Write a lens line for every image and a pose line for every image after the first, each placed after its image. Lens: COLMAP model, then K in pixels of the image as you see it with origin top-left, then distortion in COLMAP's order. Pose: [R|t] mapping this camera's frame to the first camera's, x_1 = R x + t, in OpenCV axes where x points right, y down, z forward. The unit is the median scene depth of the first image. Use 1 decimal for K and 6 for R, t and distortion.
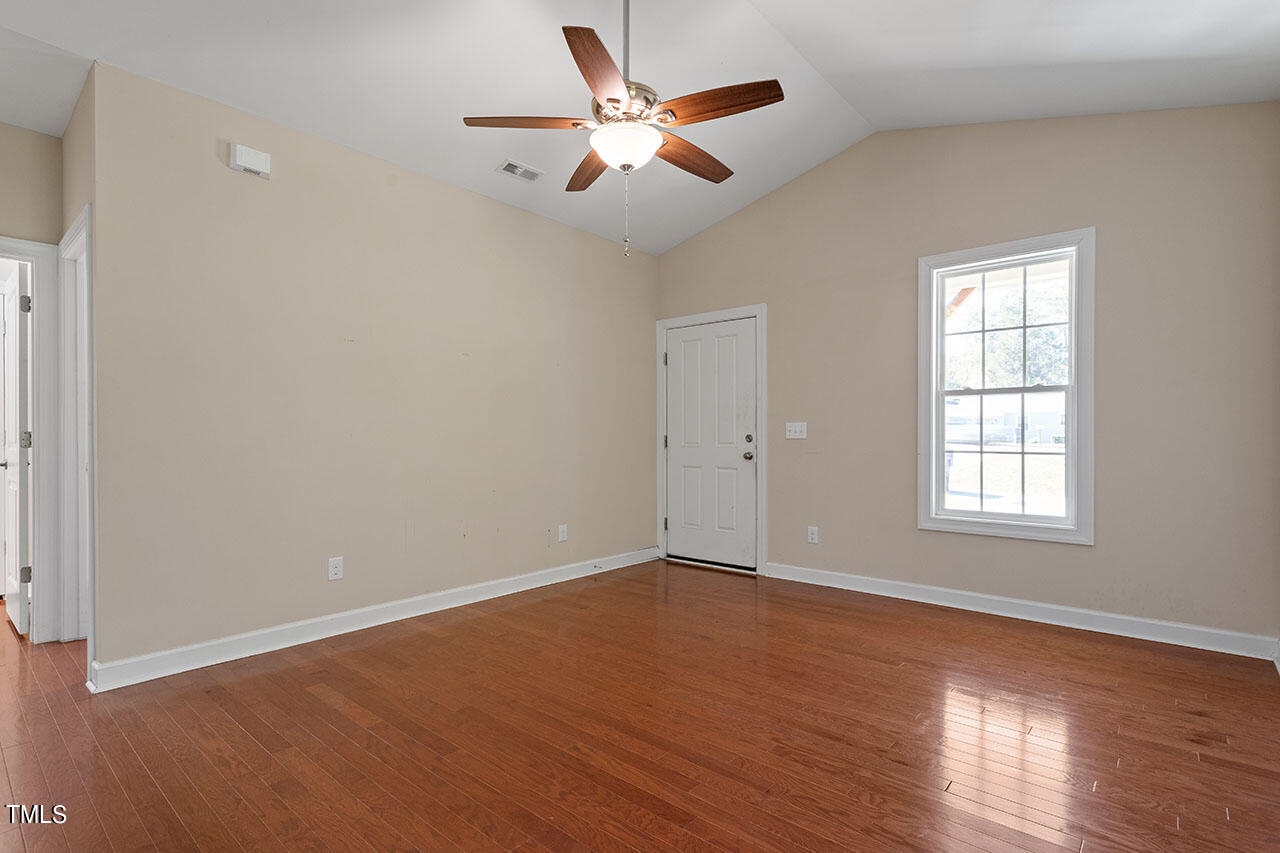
lens RADIAL K [[614.9, 0, 639.1], [0, 614.9, 435.0], [0, 0, 1]] dist [0.001669, -0.000861]
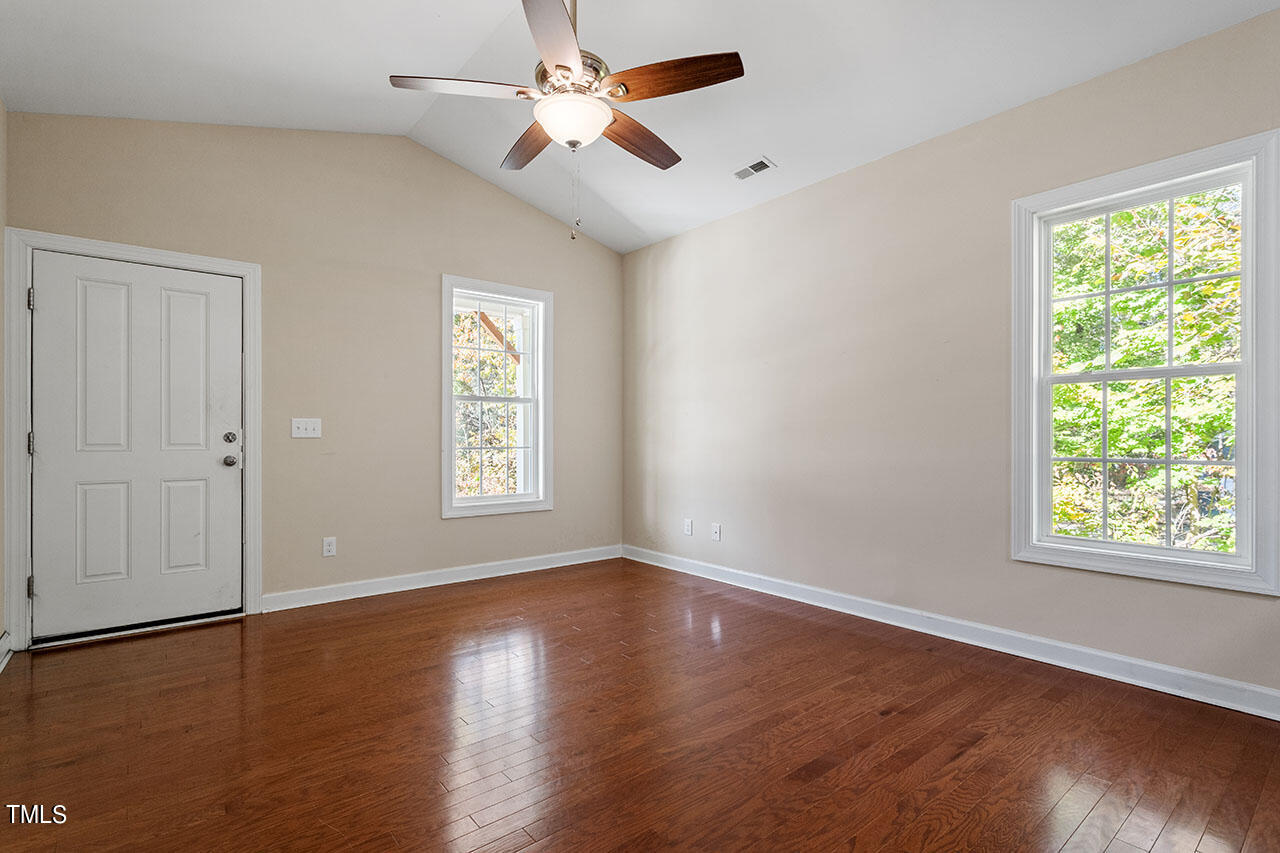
lens RADIAL K [[614.9, 0, 635.1], [0, 614.9, 432.7], [0, 0, 1]] dist [0.001669, -0.000861]
pose [[0.178958, 0.003867, 0.983849, -0.482420], [-0.002925, 0.999990, -0.003398, 0.000579], [-0.983852, -0.002270, 0.178968, 0.392138]]
